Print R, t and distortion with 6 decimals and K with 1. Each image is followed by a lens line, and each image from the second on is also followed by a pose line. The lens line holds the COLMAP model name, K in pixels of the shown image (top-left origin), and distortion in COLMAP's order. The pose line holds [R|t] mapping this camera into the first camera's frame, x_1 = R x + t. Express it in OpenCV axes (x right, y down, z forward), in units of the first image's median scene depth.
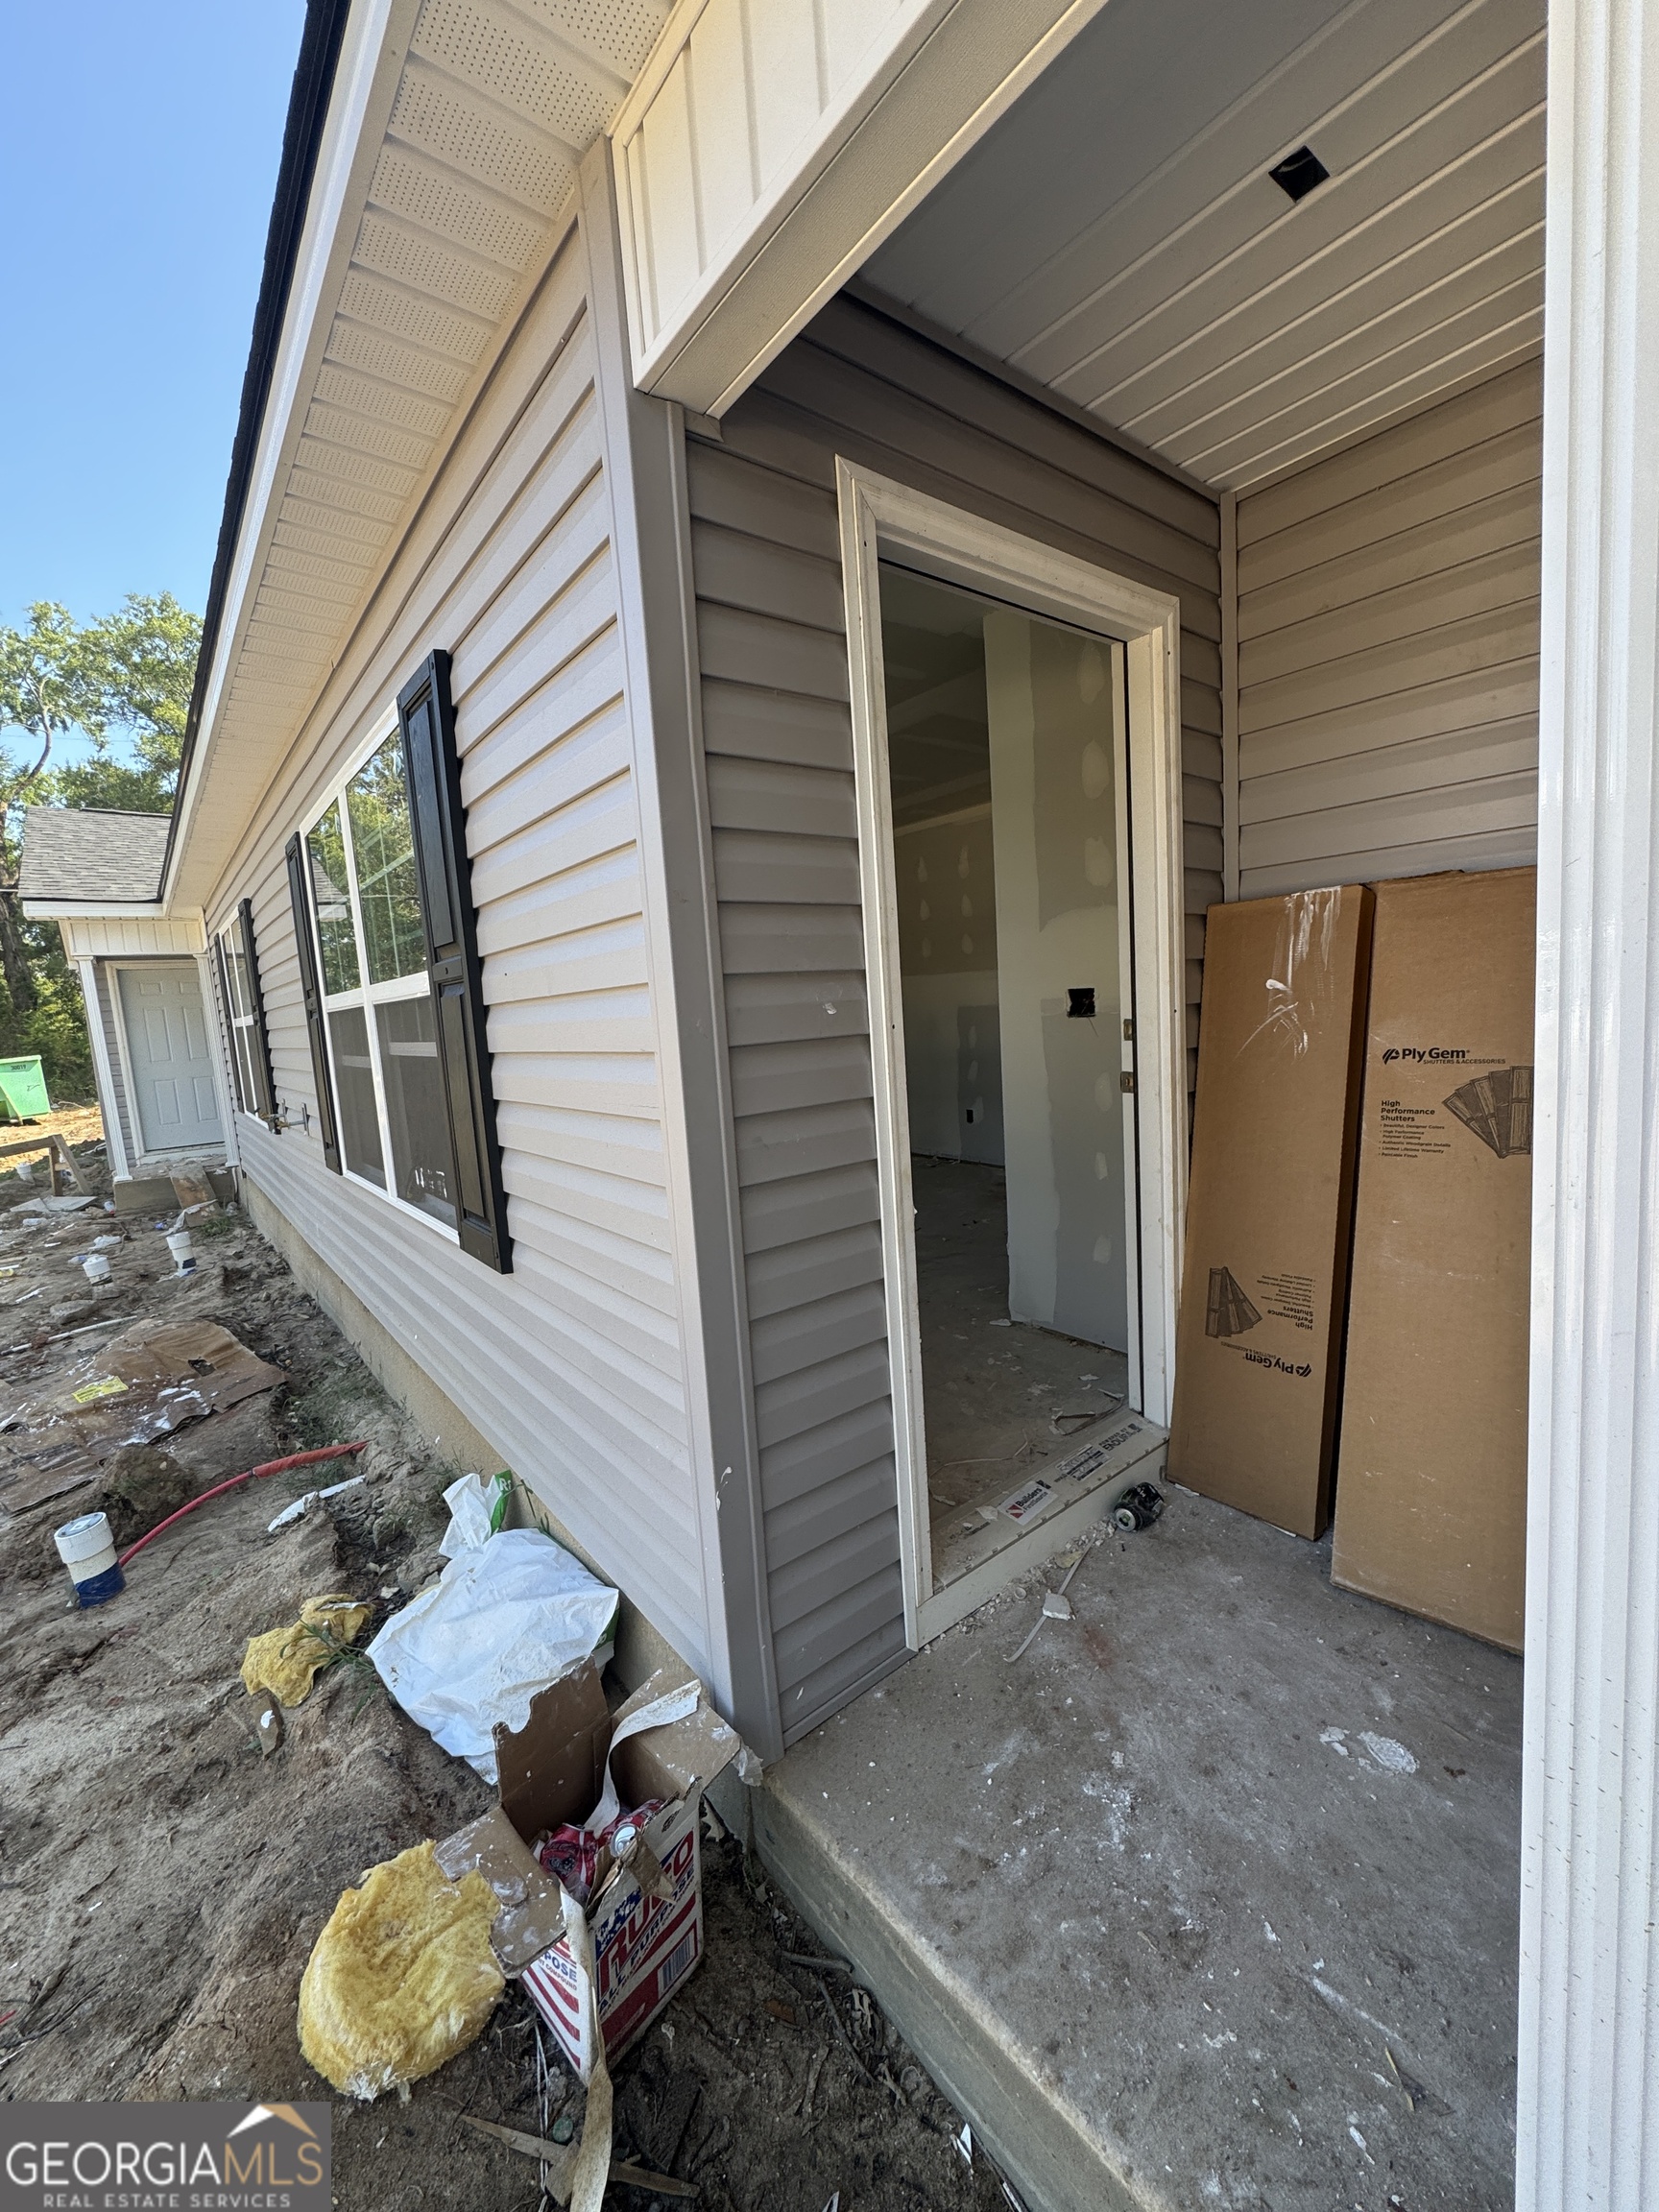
lens RADIAL K [[888.1, 0, 829.5], [0, 888.1, 1106.0], [0, 0, 1]] dist [0.016191, -0.000002]
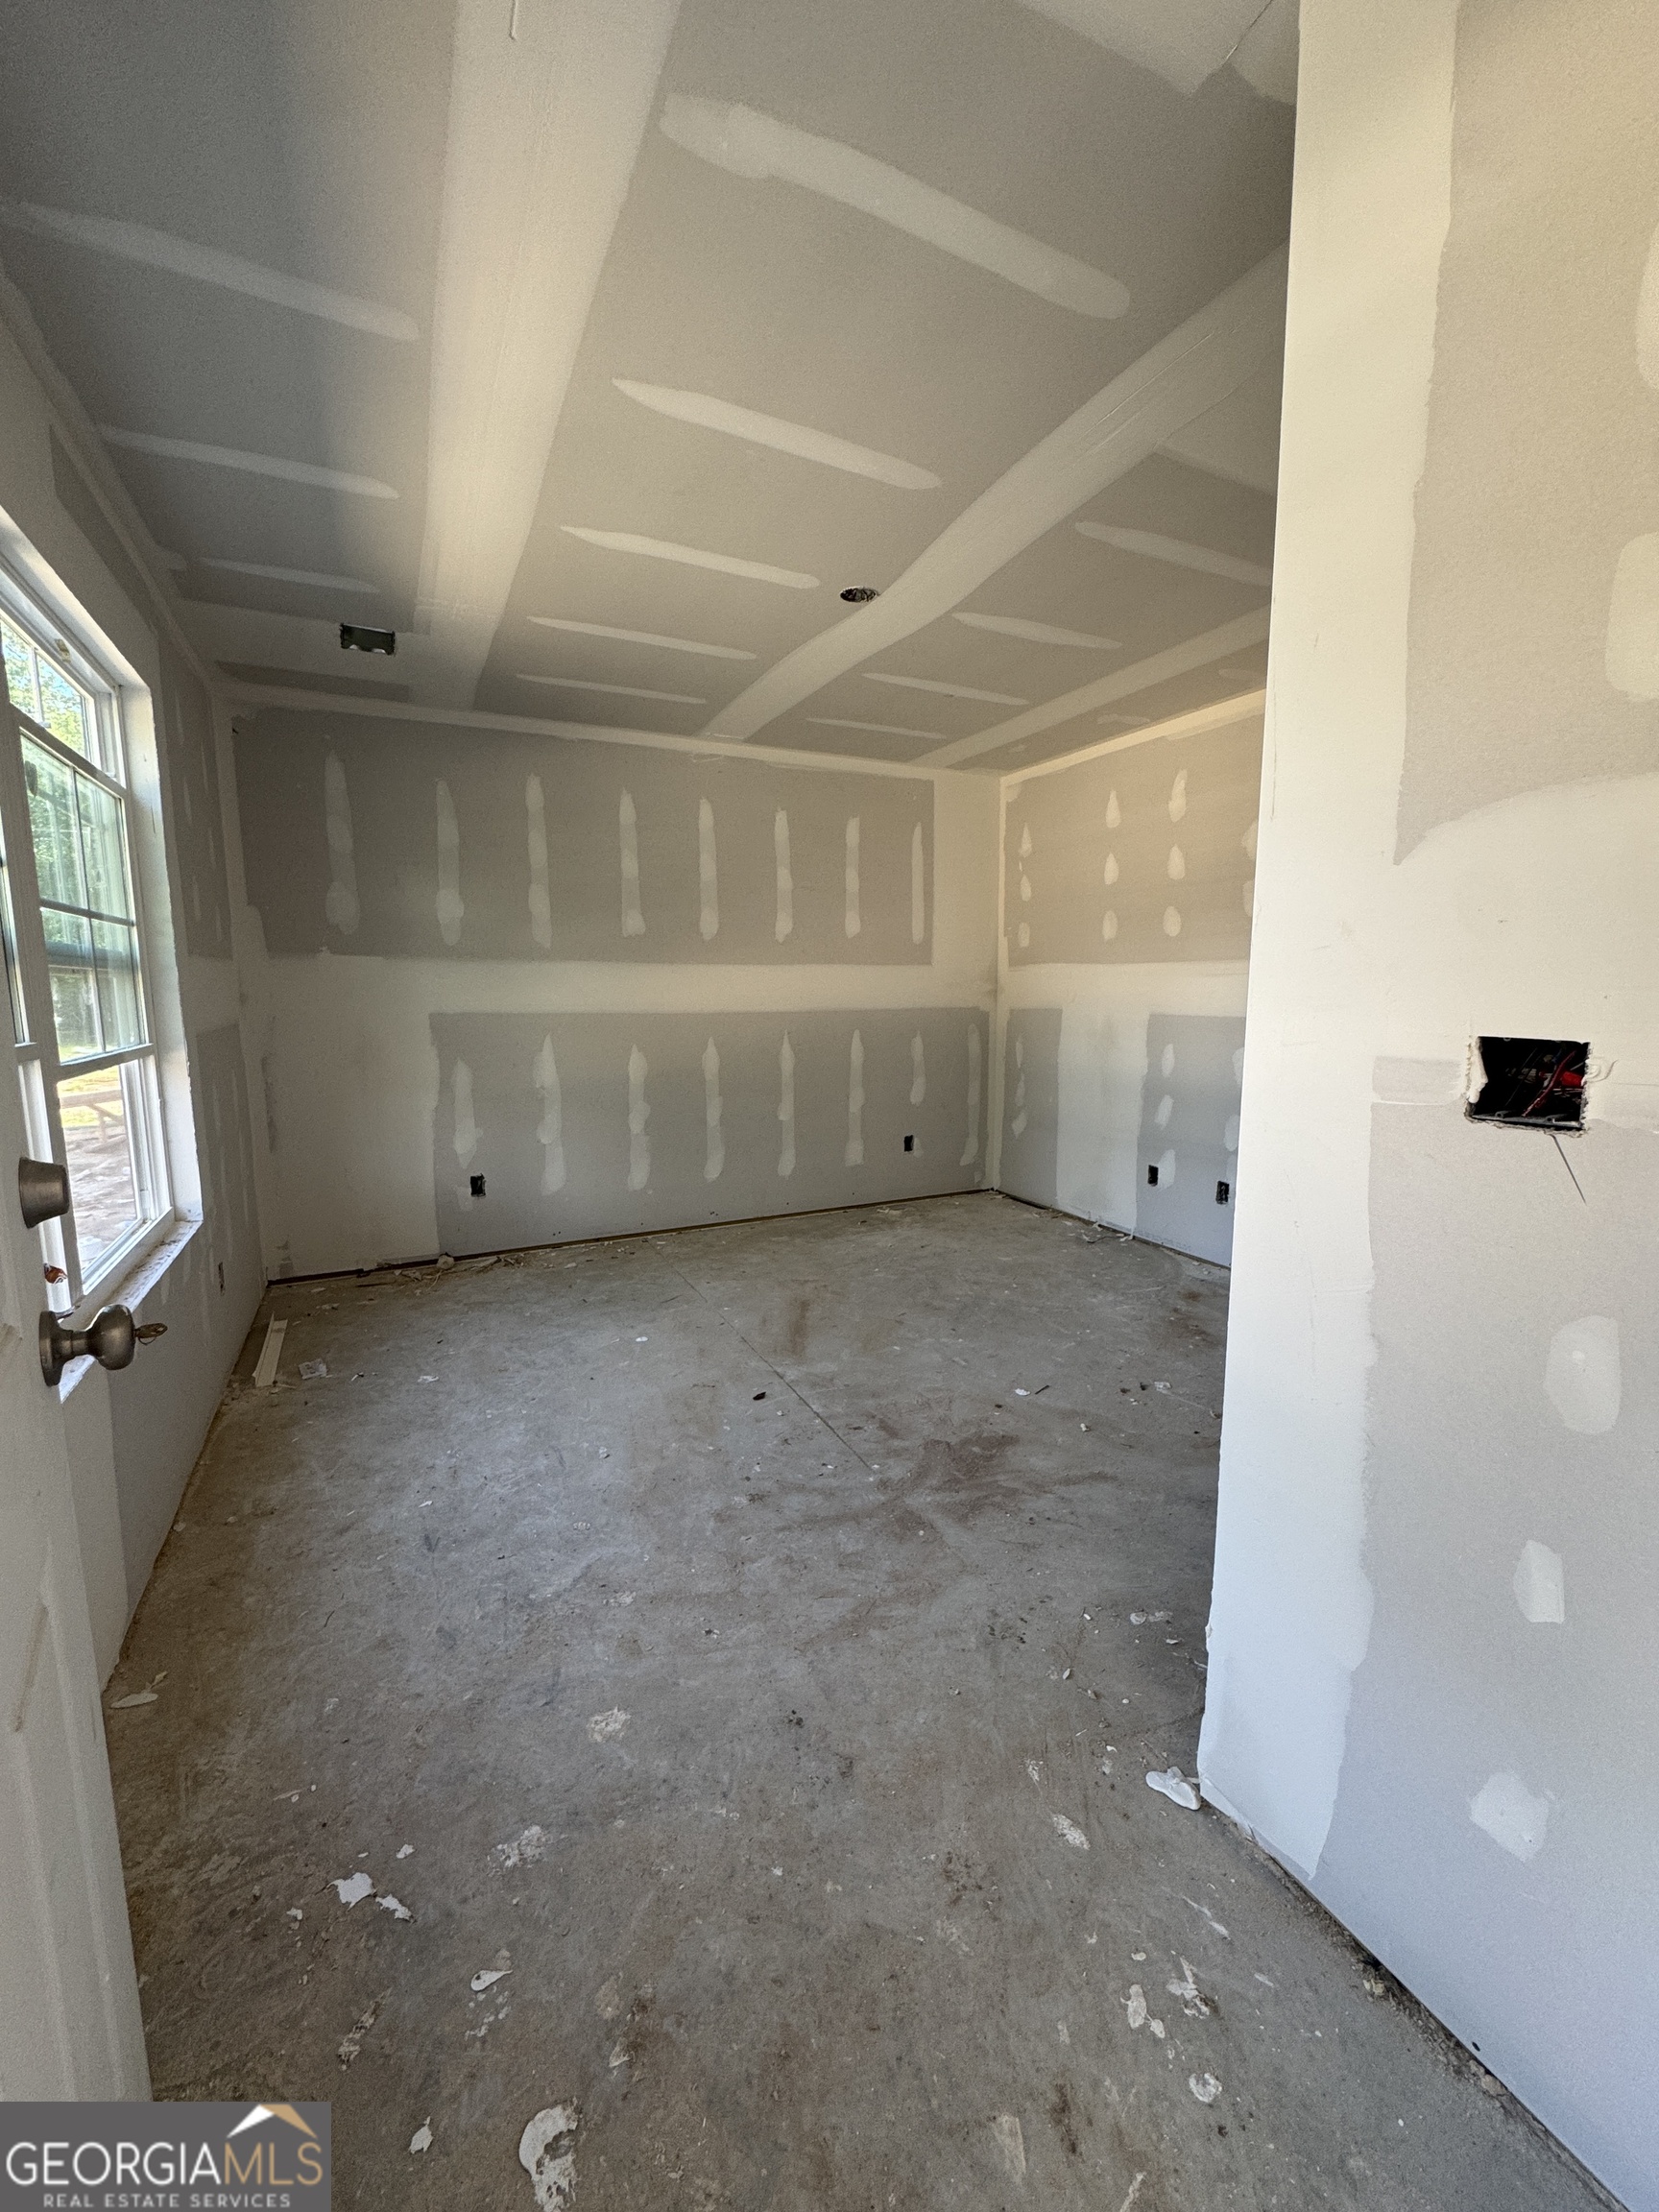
lens RADIAL K [[886.8, 0, 829.5], [0, 886.8, 1106.0], [0, 0, 1]] dist [-0.001065, -0.000092]
pose [[0.976756, 0.083883, -0.197261, 0.095168], [-0.079008, 0.996345, 0.032470, -0.093220], [0.199264, -0.016130, 0.979813, 0.601352]]
